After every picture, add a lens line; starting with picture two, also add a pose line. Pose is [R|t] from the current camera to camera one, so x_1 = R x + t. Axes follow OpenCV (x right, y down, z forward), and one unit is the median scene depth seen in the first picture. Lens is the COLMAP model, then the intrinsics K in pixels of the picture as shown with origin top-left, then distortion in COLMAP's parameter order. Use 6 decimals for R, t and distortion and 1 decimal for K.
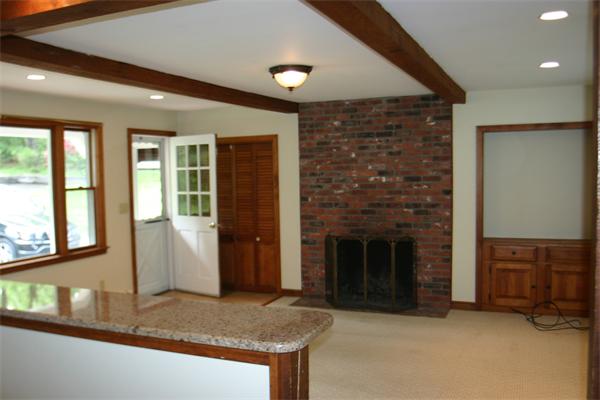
lens RADIAL K [[561.5, 0, 308.0], [0, 561.5, 204.6], [0, 0, 1]] dist [-0.078296, 0.000000]
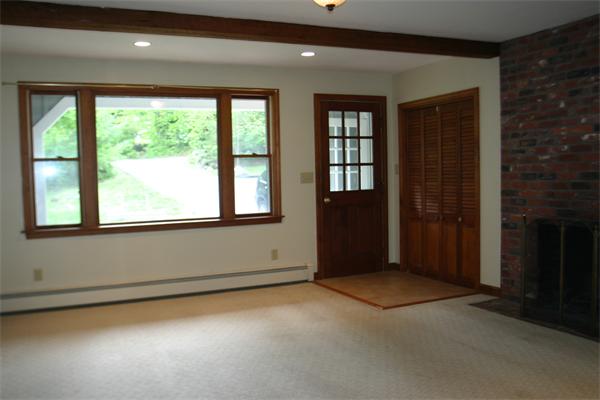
lens RADIAL K [[561.5, 0, 298.6], [0, 561.5, 206.0], [0, 0, 1]] dist [-0.078296, 0.000000]
pose [[0.739696, 0.038451, -0.671842, 0.309408], [-0.029294, 0.999260, 0.024937, 0.031575], [0.672303, 0.001235, 0.740275, 0.273958]]
